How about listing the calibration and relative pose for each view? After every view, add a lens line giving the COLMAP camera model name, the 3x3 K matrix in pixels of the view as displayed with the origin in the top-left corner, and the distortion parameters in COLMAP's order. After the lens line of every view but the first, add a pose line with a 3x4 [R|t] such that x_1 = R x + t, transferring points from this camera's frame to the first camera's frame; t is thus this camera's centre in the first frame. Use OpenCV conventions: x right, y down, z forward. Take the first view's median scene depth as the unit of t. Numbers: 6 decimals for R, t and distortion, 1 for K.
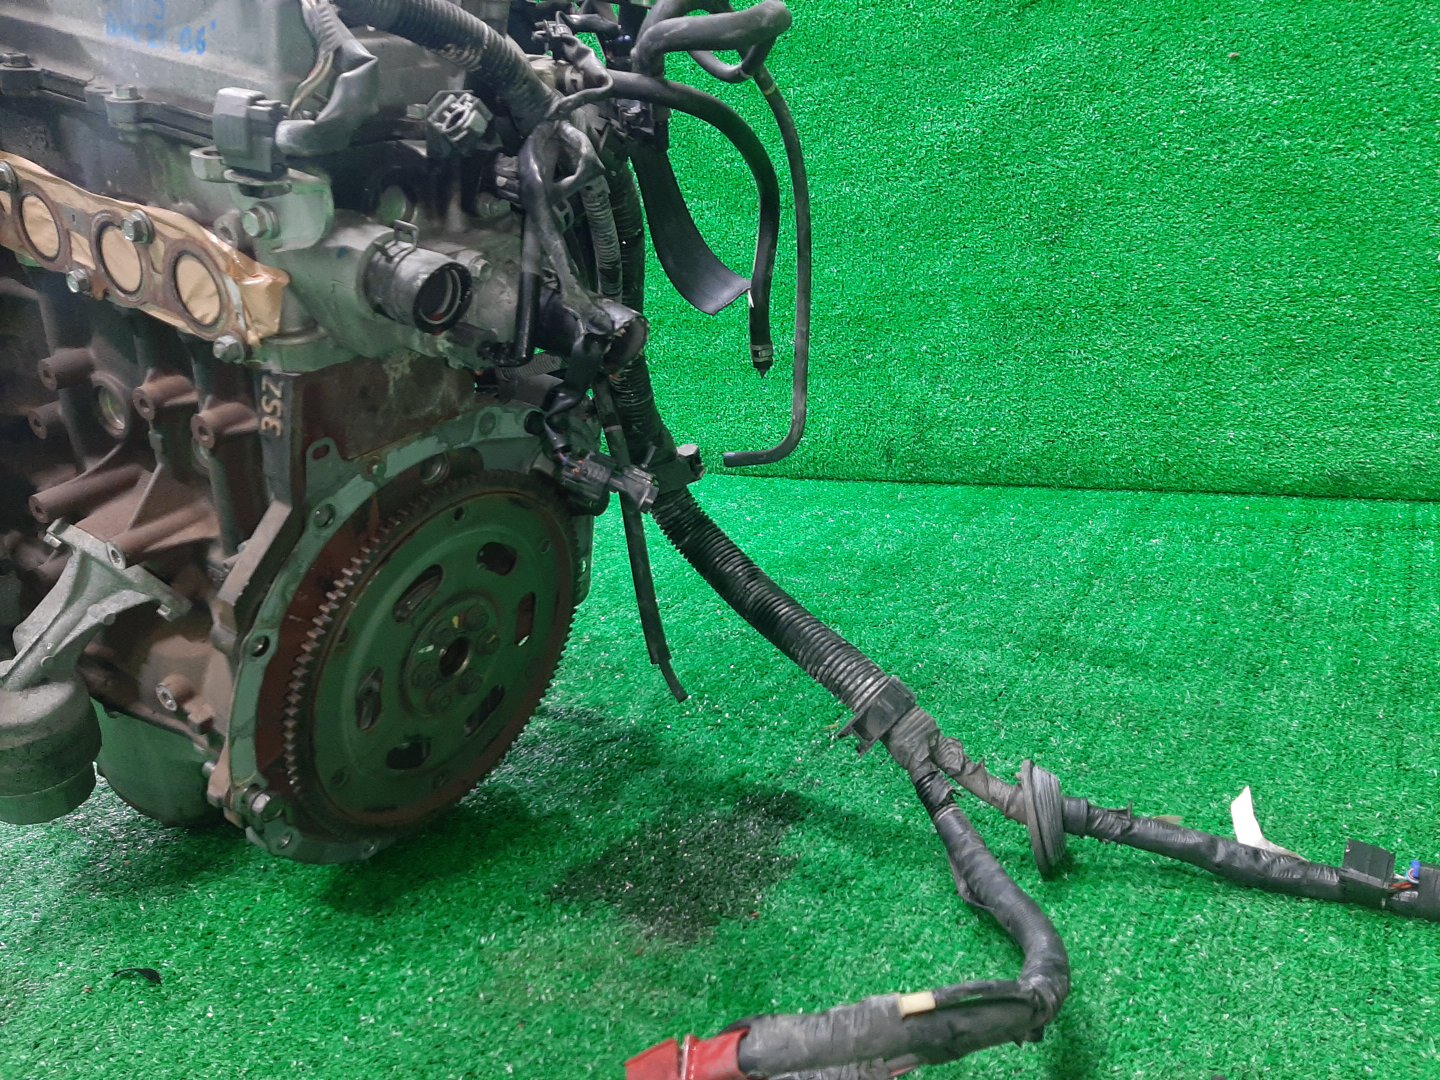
lens RADIAL K [[1094.3, 0, 720.0], [0, 1094.3, 540.0], [0, 0, 1]] dist [0.060608, -0.114233]
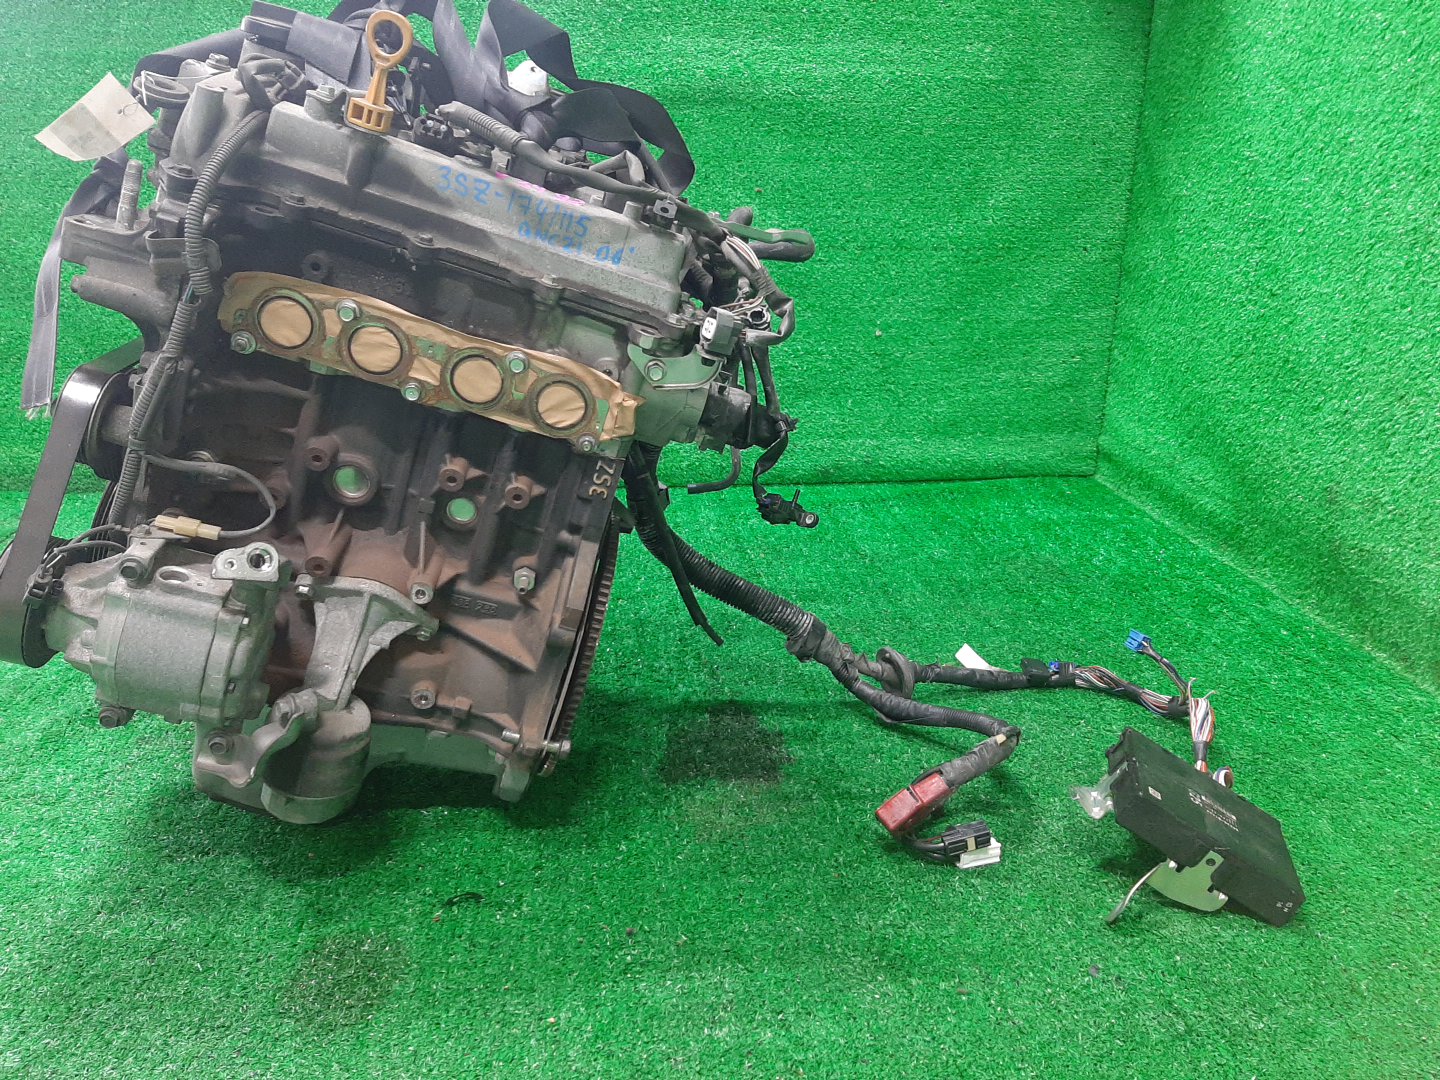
lens RADIAL K [[1094.3, 0, 720.0], [0, 1094.3, 540.0], [0, 0, 1]] dist [0.060608, -0.114233]
pose [[0.787495, -0.088922, 0.609872, -1.129486], [0.079786, 0.995919, 0.042185, -0.081709], [-0.611135, 0.015439, 0.791376, -0.290673]]
